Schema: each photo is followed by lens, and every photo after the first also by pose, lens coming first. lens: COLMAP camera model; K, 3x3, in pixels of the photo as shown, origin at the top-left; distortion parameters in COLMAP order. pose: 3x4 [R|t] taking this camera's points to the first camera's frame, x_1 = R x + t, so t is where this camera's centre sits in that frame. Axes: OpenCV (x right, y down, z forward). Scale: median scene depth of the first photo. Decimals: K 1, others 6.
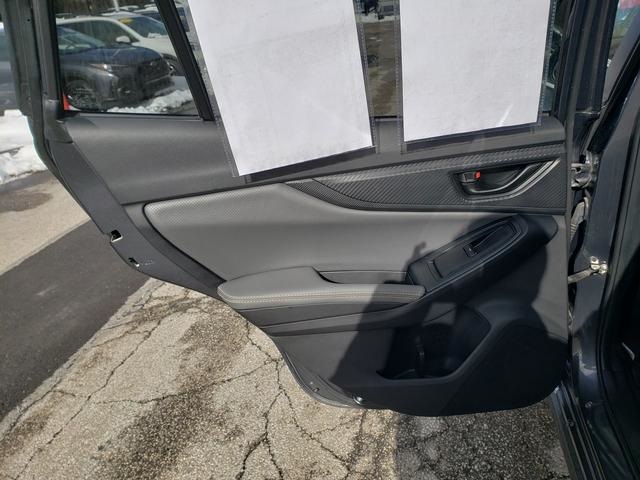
lens RADIAL K [[502.5, 0, 321.8], [0, 502.5, 240.0], [0, 0, 1]] dist [-0.012929, 0.028258]
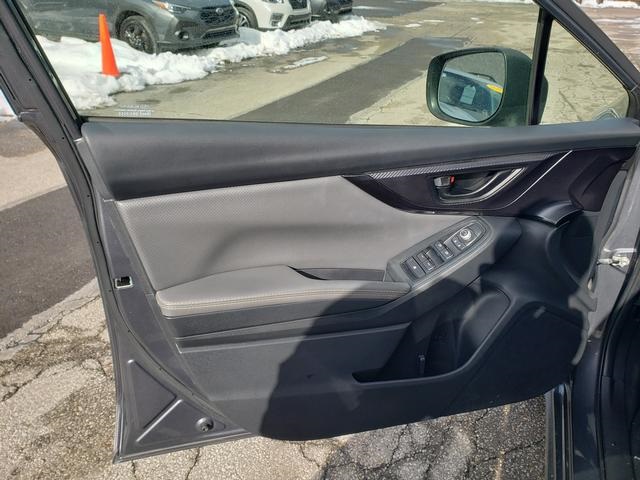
lens RADIAL K [[502.5, 0, 318.0], [0, 502.5, 236.7], [0, 0, 1]] dist [-0.012929, 0.028258]
pose [[0.970346, 0.209096, -0.121274, 0.037454], [-0.201686, 0.976903, 0.070595, -0.052080], [0.133234, -0.044042, 0.990105, 0.106562]]
